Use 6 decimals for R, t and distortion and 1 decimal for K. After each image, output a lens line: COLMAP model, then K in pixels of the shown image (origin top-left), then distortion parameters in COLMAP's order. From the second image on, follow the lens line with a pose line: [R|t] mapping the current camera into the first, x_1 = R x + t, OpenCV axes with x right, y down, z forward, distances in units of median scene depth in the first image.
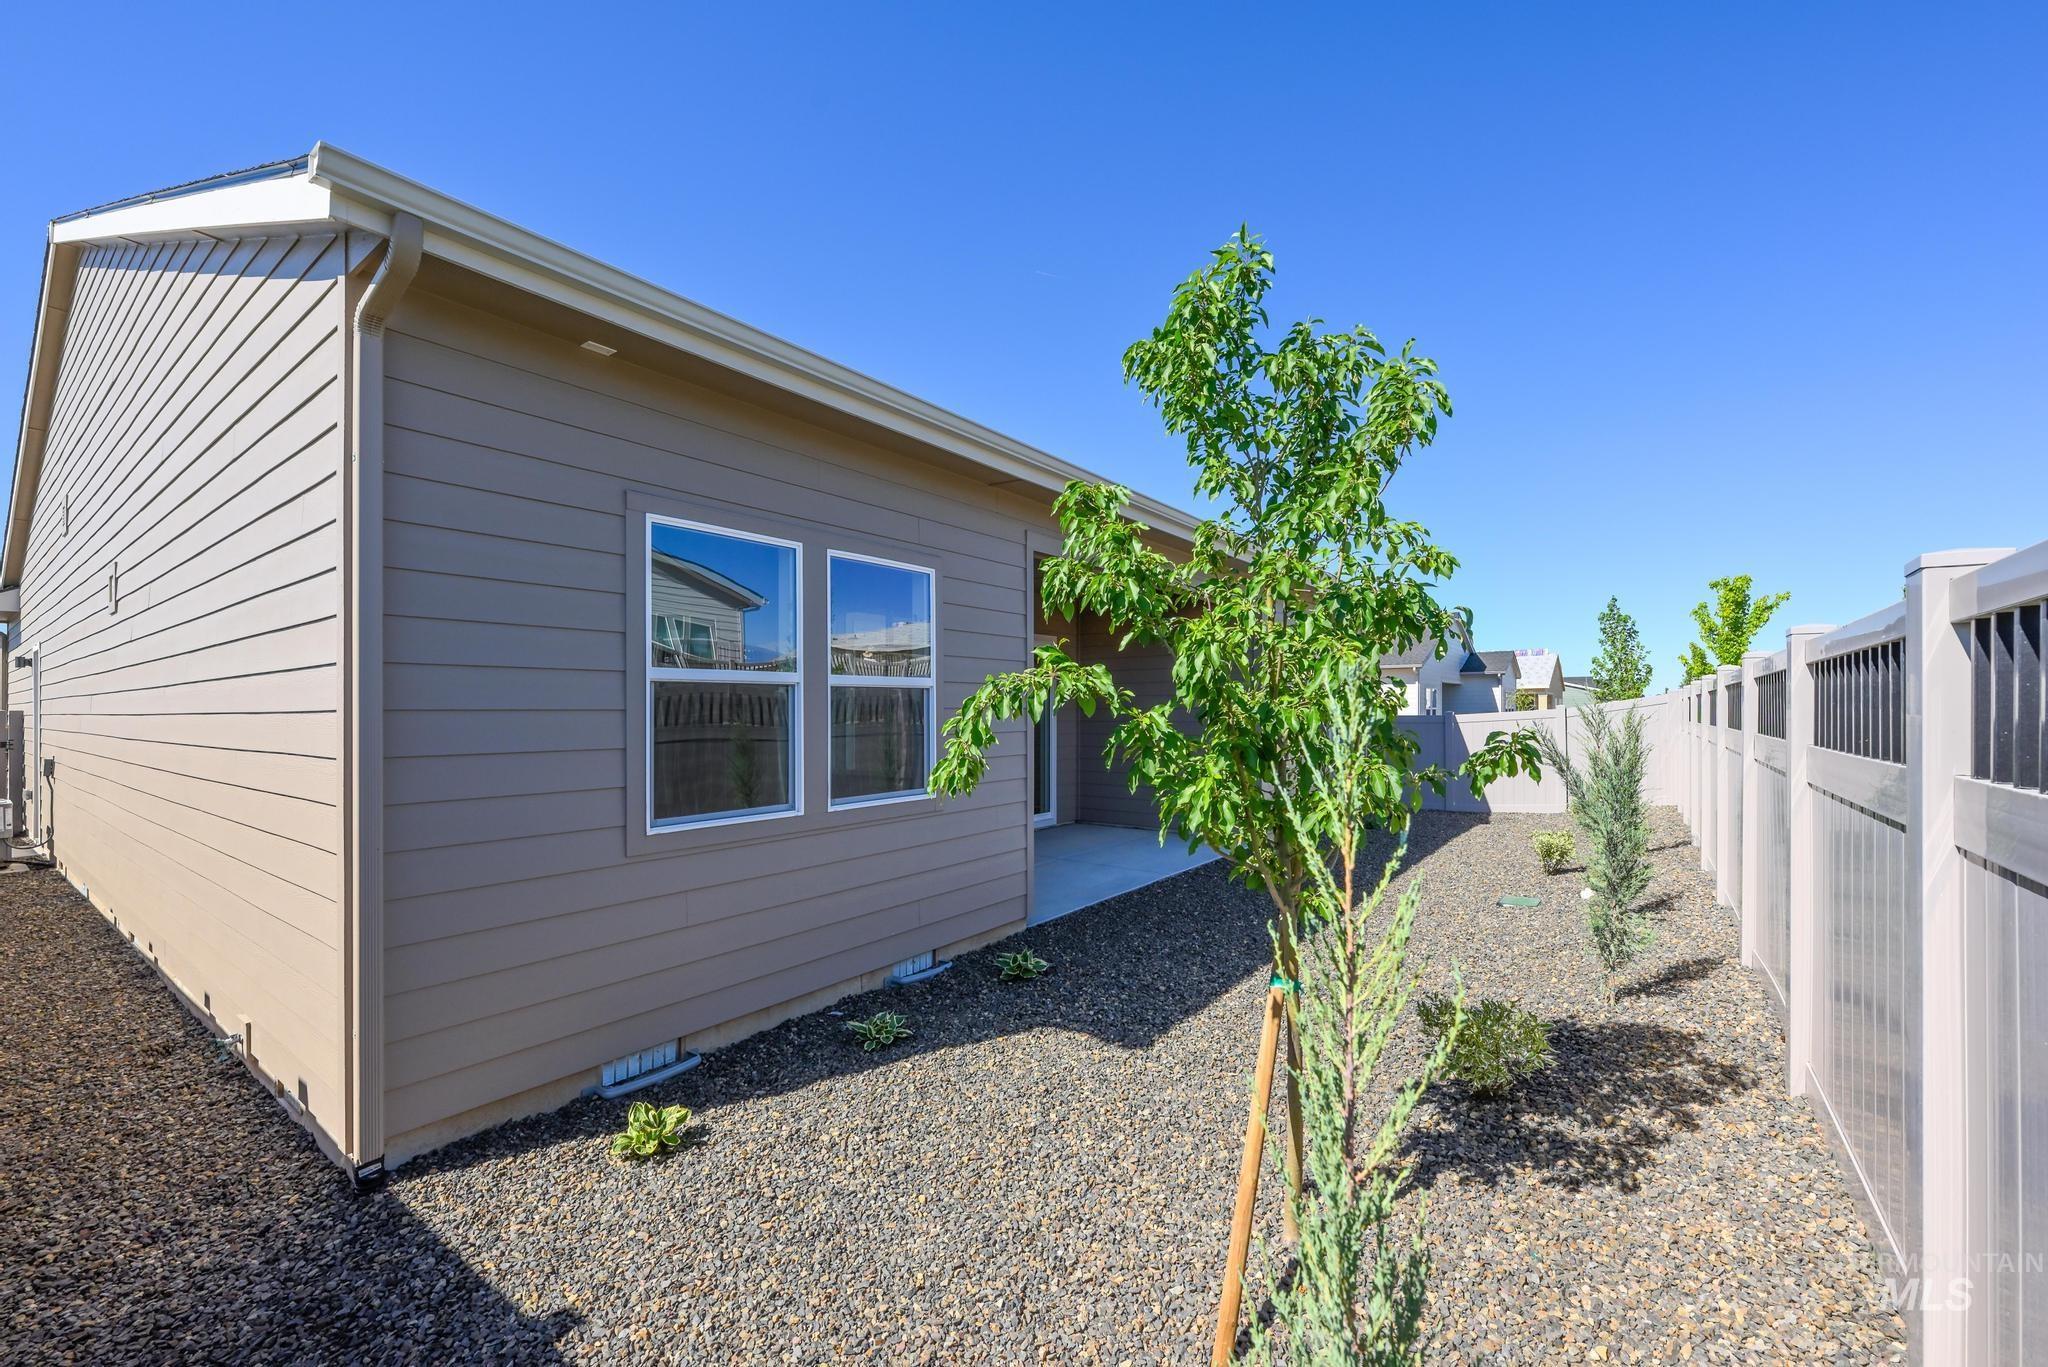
lens RADIAL K [[823.5, 0, 1038.6], [0, 823.5, 703.9], [0, 0, 1]] dist [-0.000917, -0.000082]
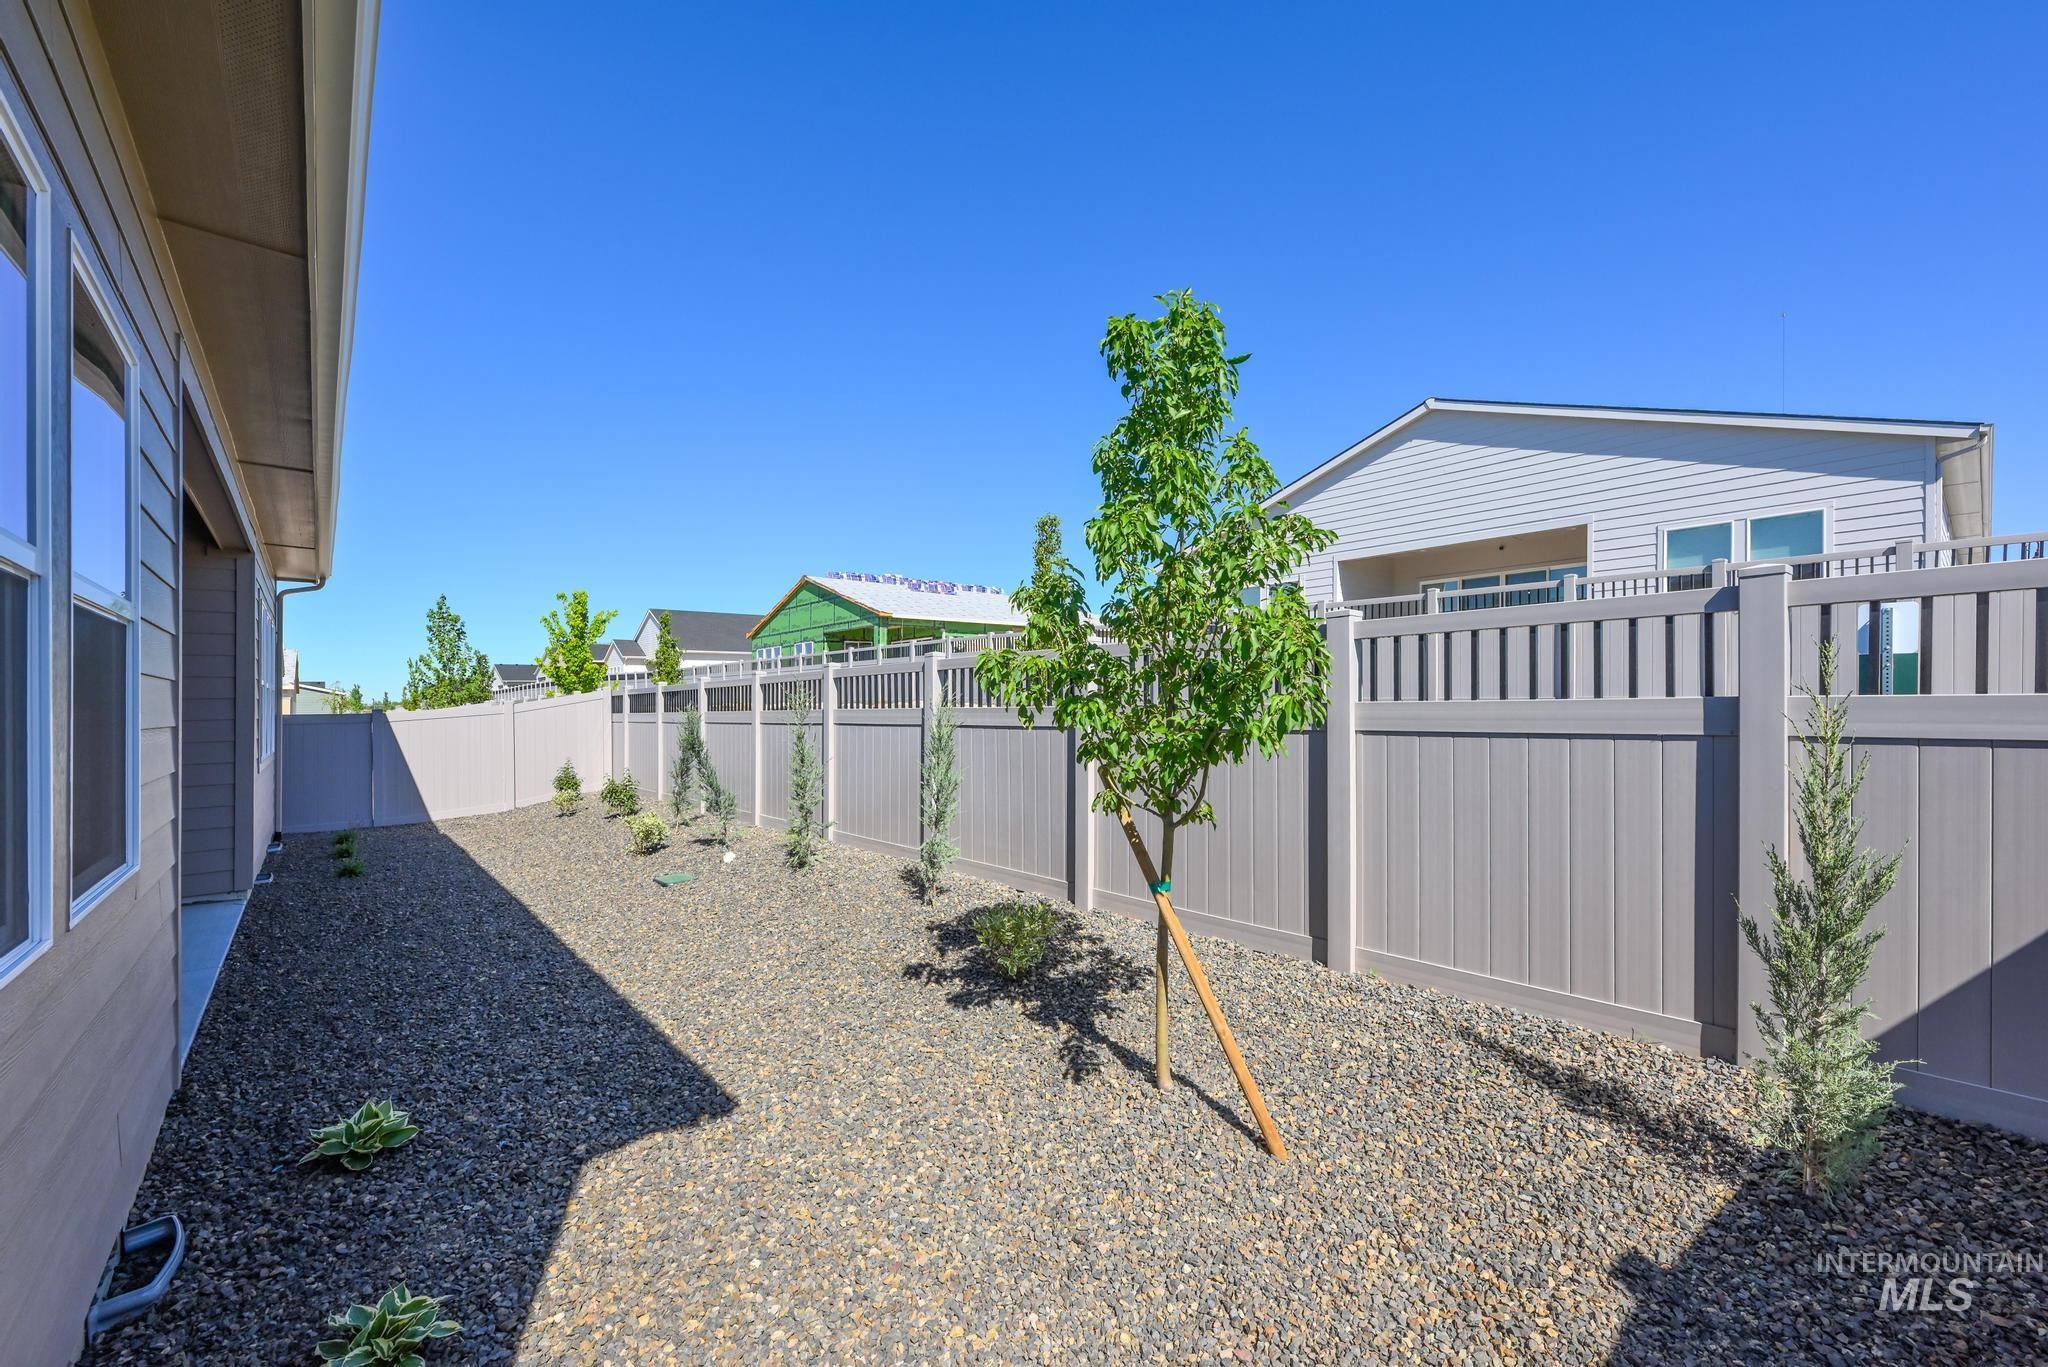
lens RADIAL K [[823.5, 0, 1038.6], [0, 823.5, 703.9], [0, 0, 1]] dist [-0.000917, -0.000082]
pose [[0.222072, -0.000262, 0.975030, -0.568772], [0.006819, 0.999976, -0.001285, 0.032318], [-0.975006, 0.006934, 0.222068, 0.518027]]
